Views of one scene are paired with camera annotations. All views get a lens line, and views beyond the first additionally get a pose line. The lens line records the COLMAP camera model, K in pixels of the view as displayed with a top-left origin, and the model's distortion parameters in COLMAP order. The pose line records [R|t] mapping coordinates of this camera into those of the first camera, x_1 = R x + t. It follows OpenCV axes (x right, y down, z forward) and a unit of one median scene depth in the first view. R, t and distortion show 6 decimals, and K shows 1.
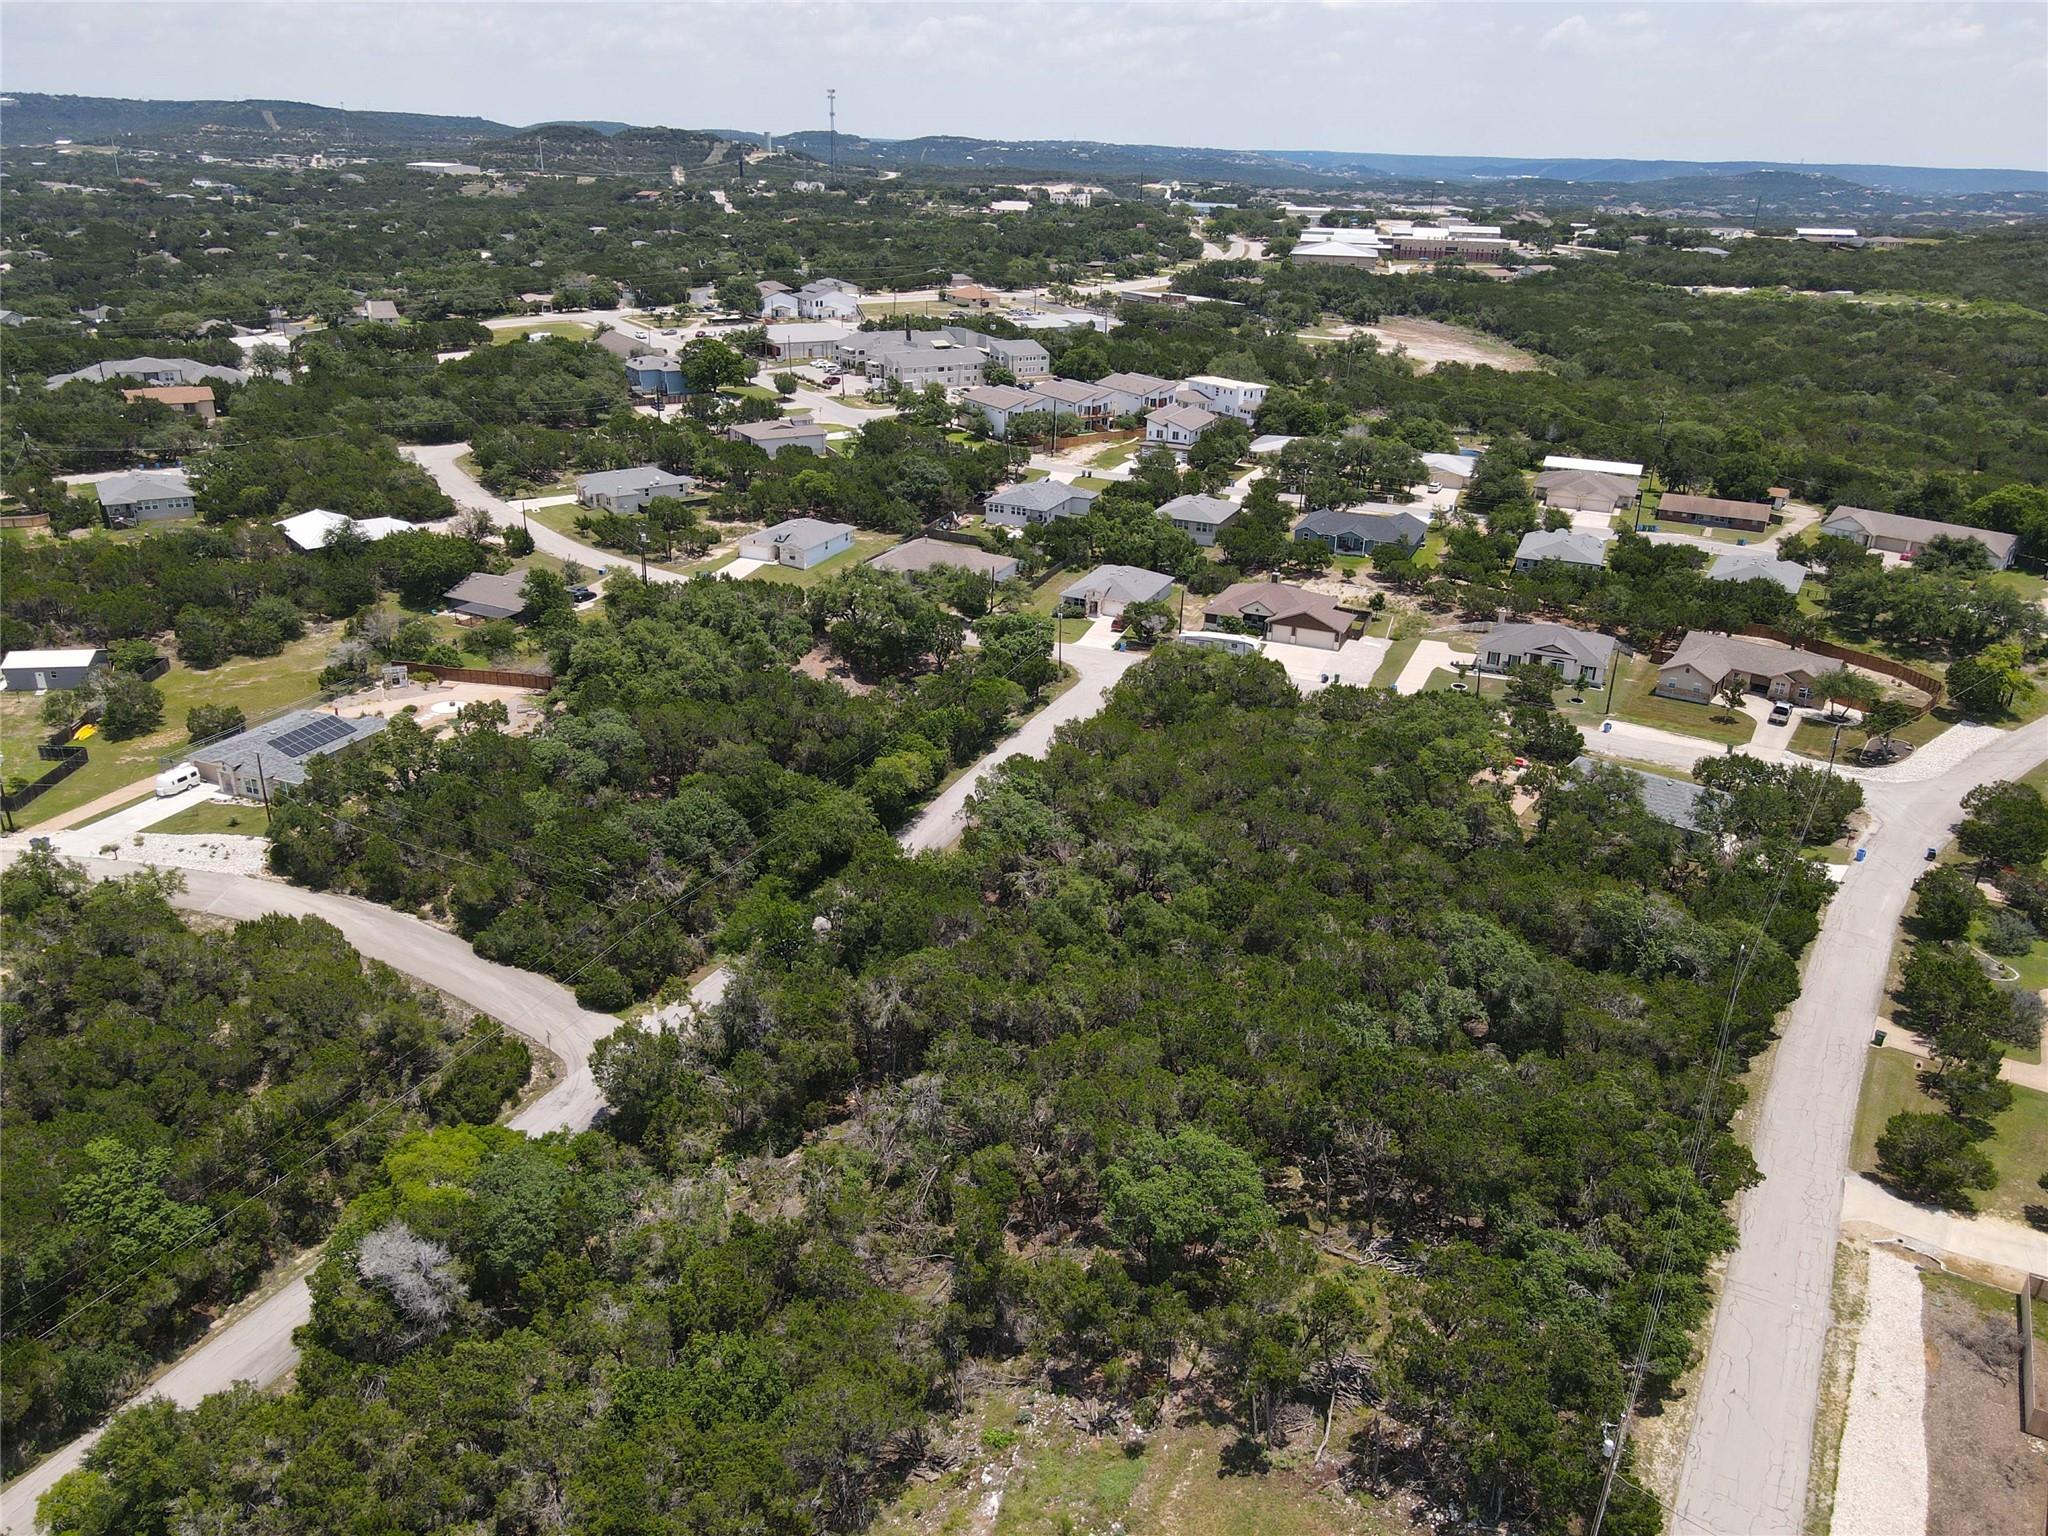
lens RADIAL K [[1504.7, 0, 1016.1], [0, 1504.7, 765.0], [0, 0, 1]] dist [0.011695, 0.012575]
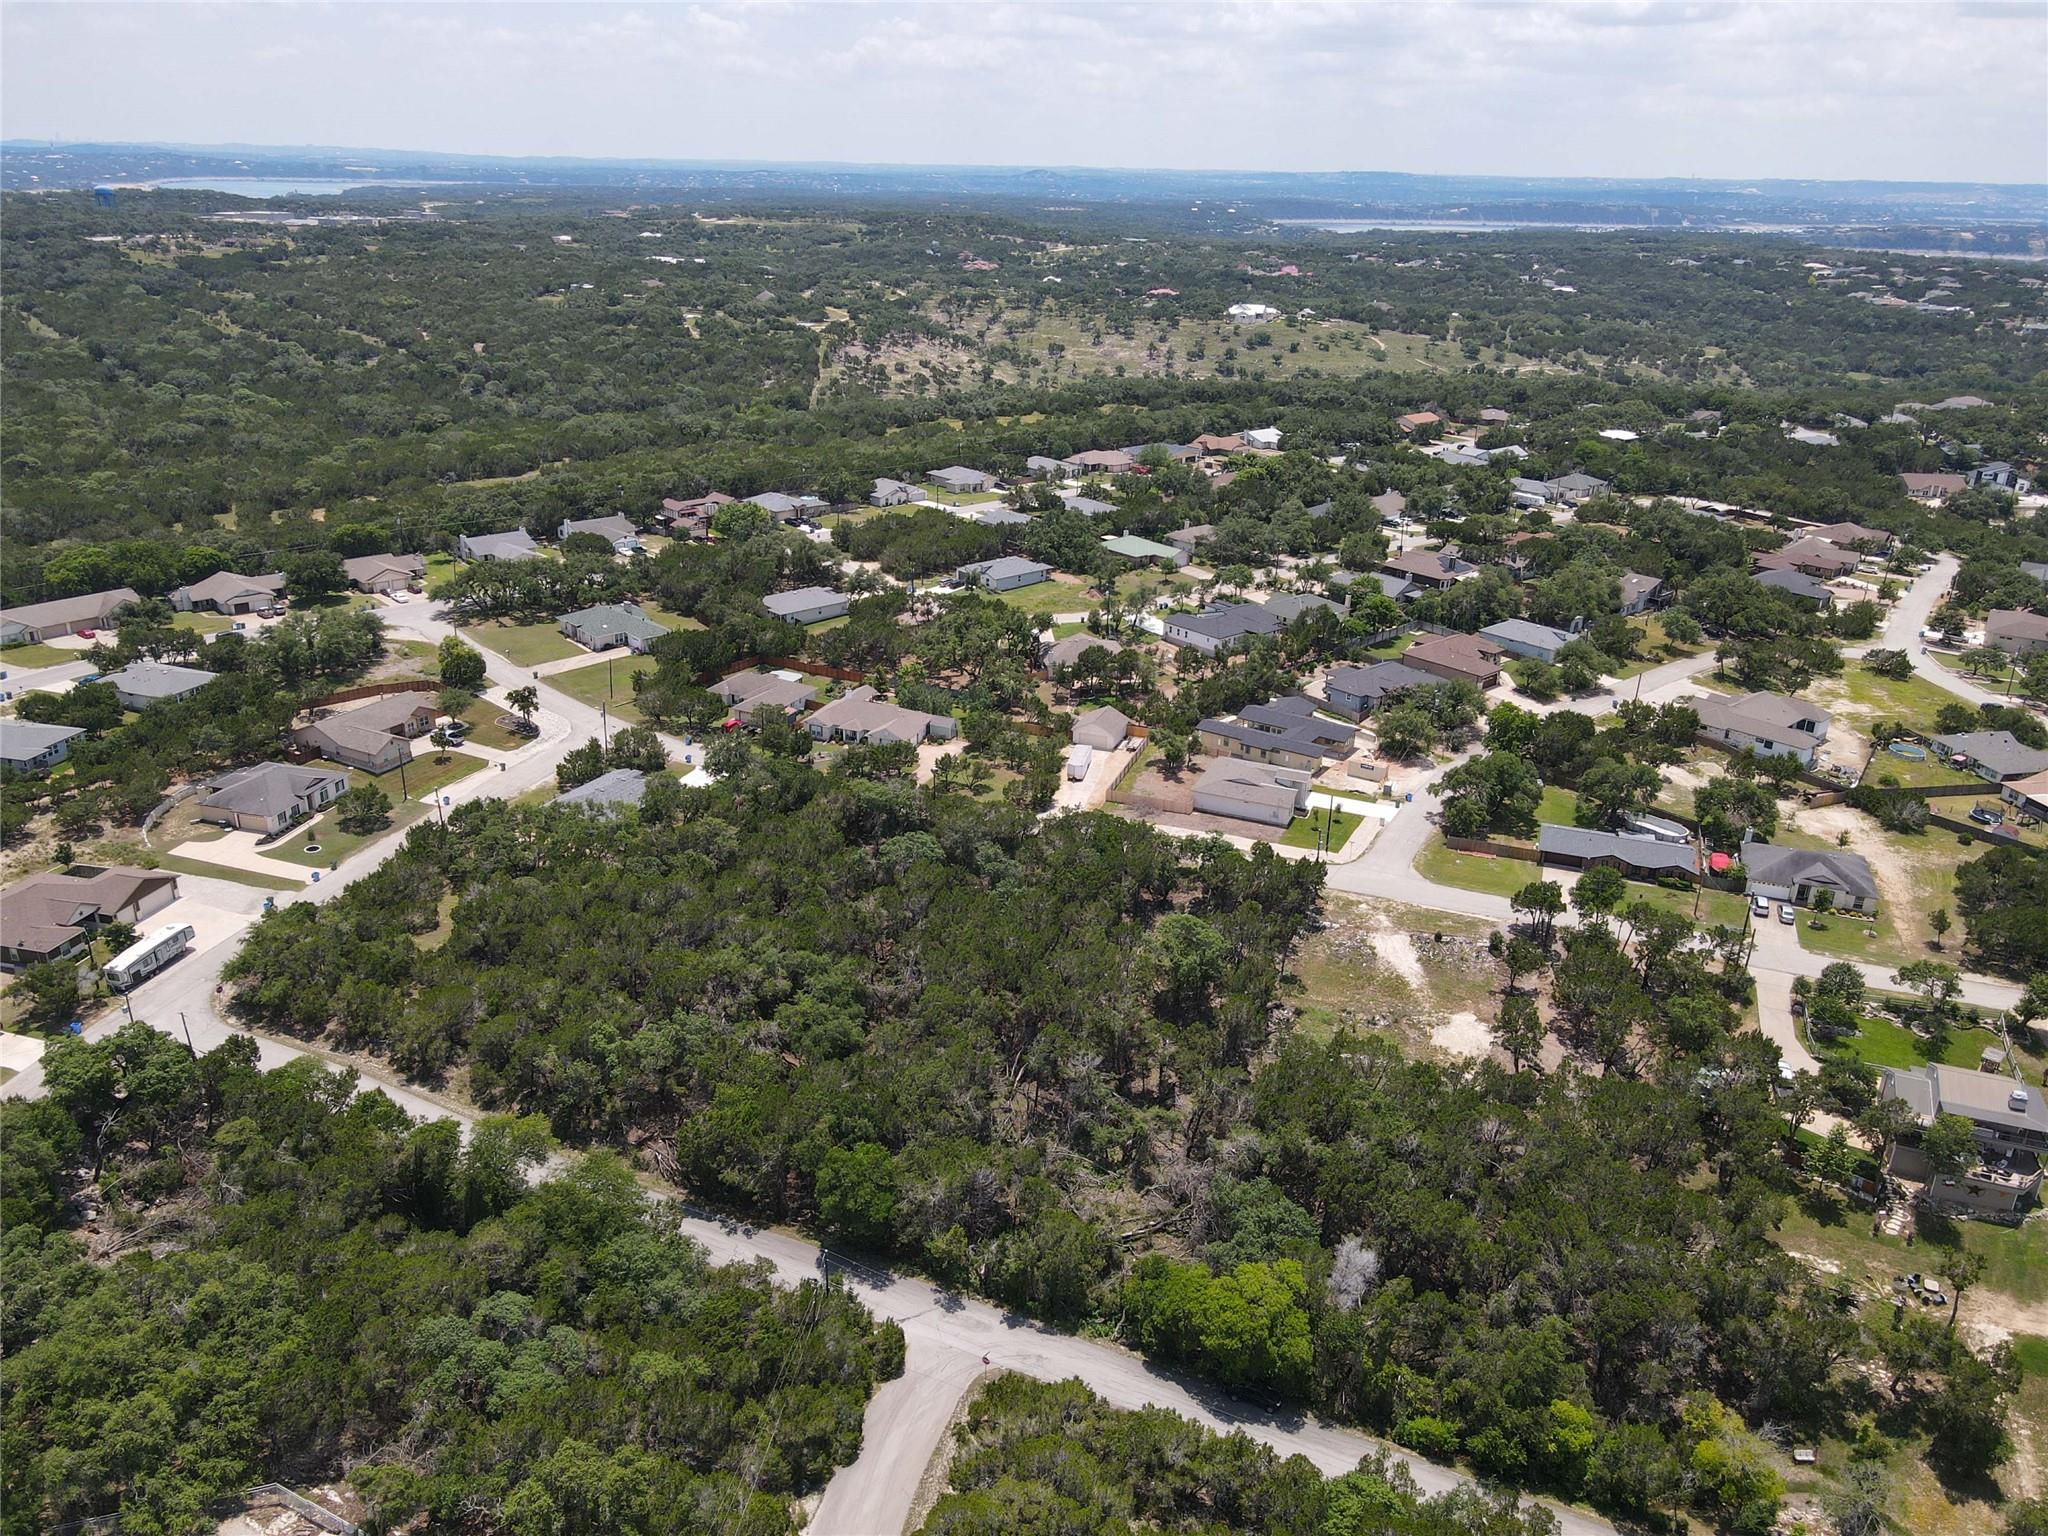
lens RADIAL K [[1504.7, 0, 1014.8], [0, 1504.7, 776.9], [0, 0, 1]] dist [0.011695, 0.012575]
pose [[-0.176004, -0.403881, 0.897721, -0.672584], [0.350110, 0.826645, 0.440546, -0.366782], [-0.920025, 0.391839, -0.004090, 0.527657]]
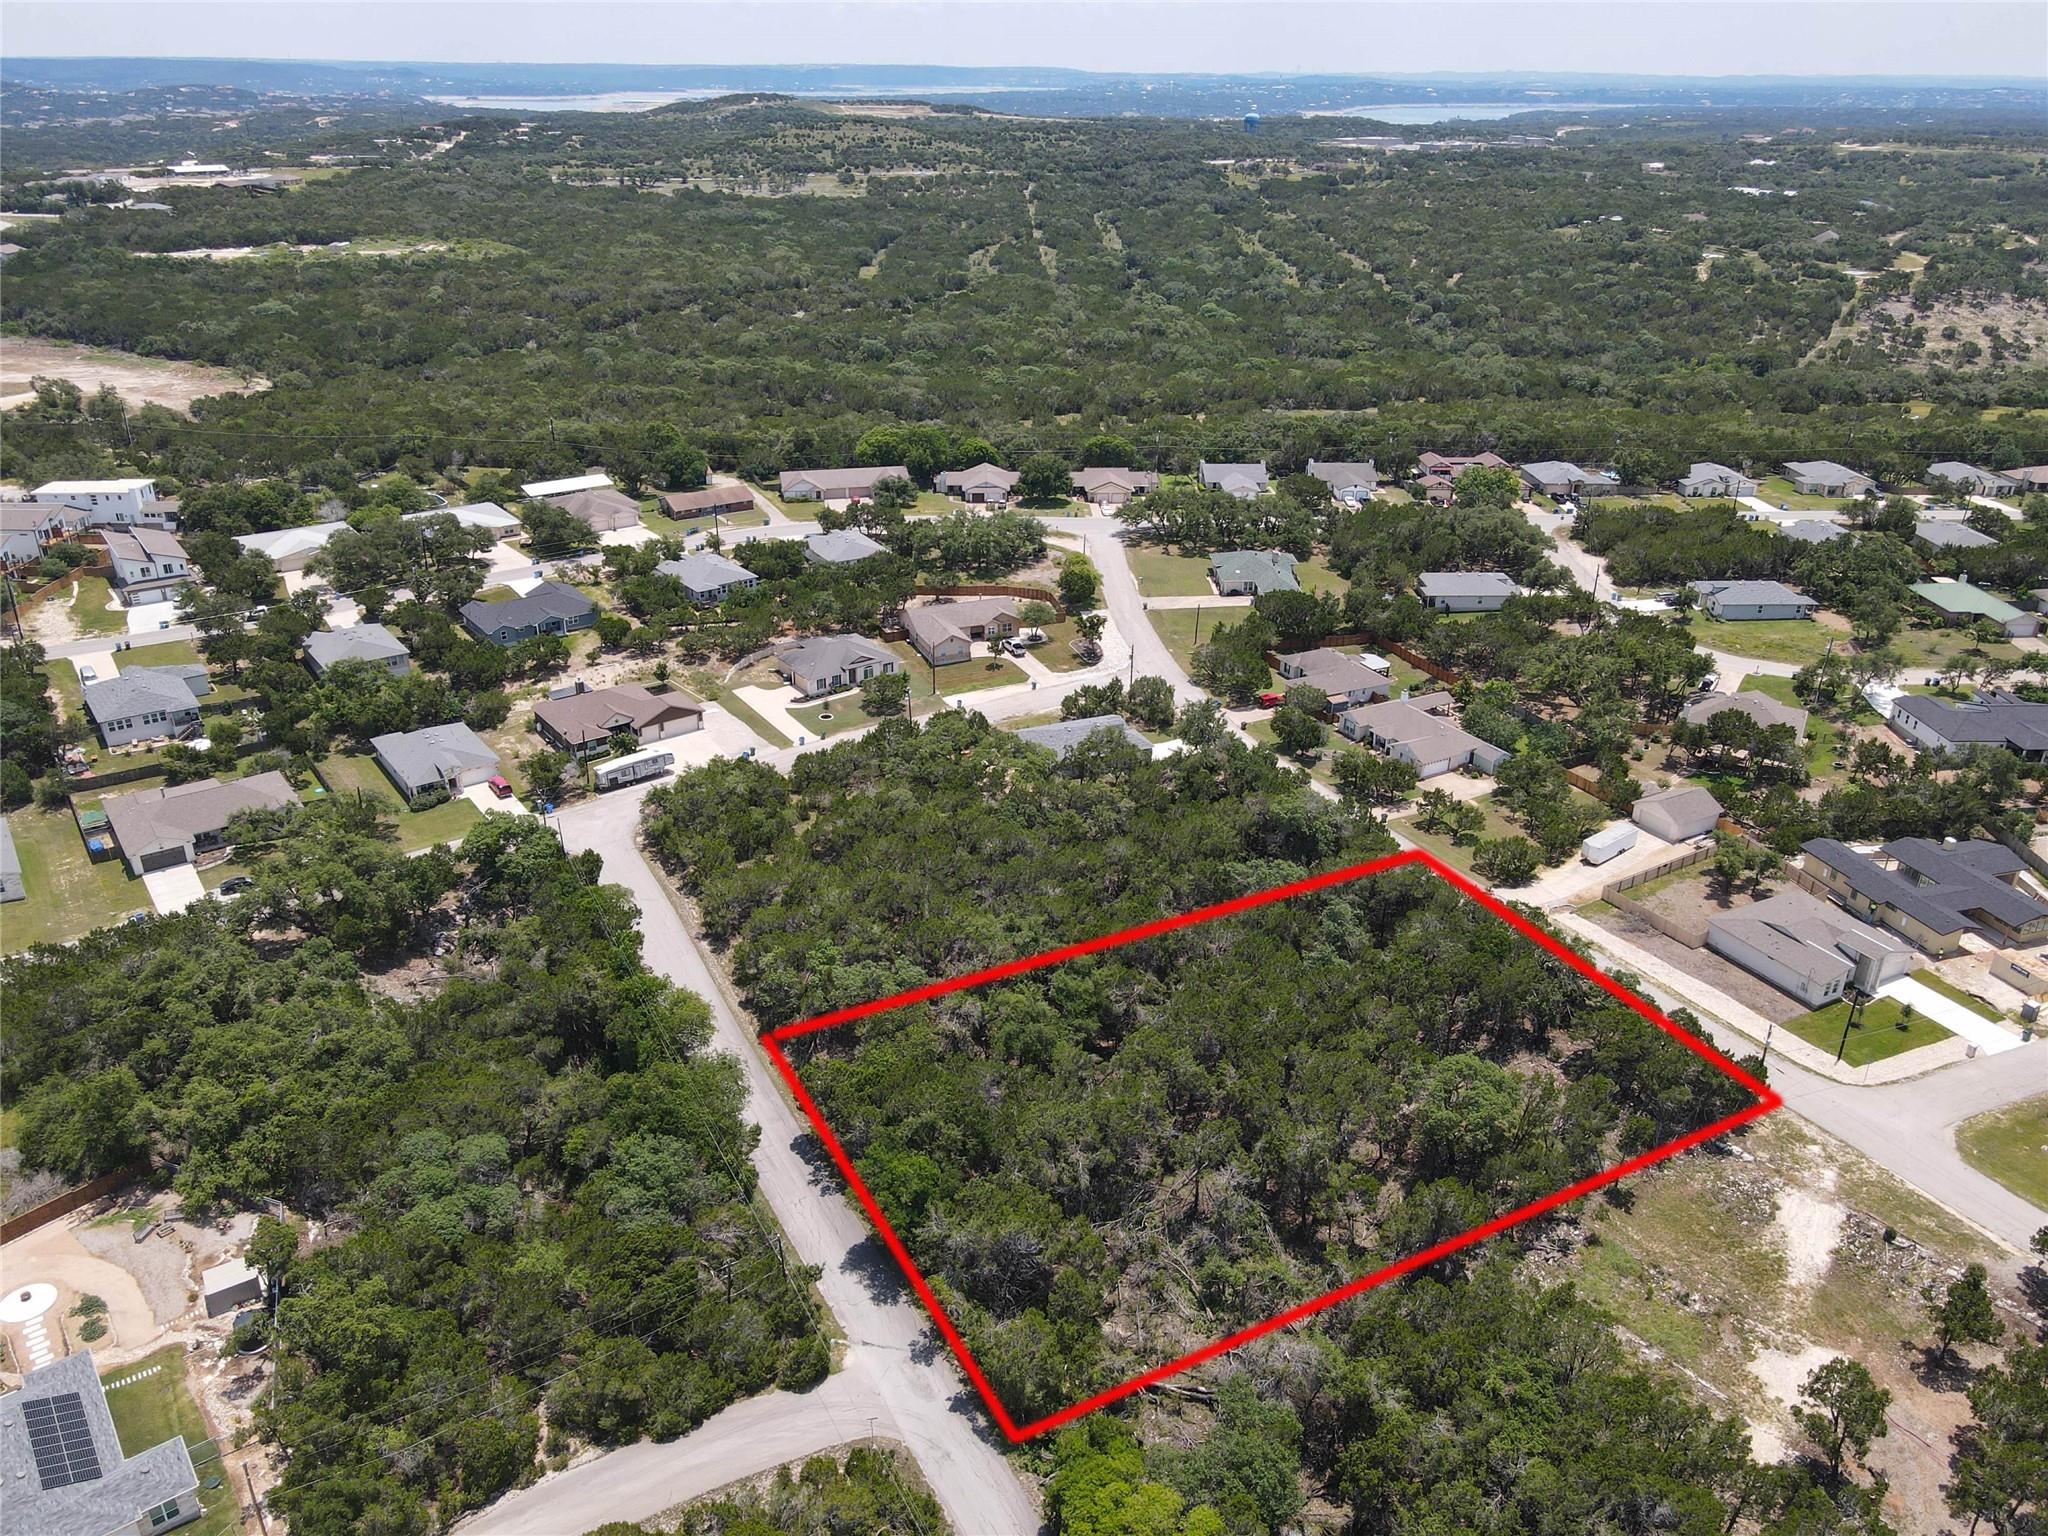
lens RADIAL K [[1504.7, 0, 1014.1], [0, 1504.7, 768.3], [0, 0, 1]] dist [0.011695, 0.012575]
pose [[0.500020, -0.390350, 0.773050, -0.520654], [0.337527, 0.909906, 0.241137, -0.237735], [-0.797531, 0.140352, 0.586725, 0.211386]]
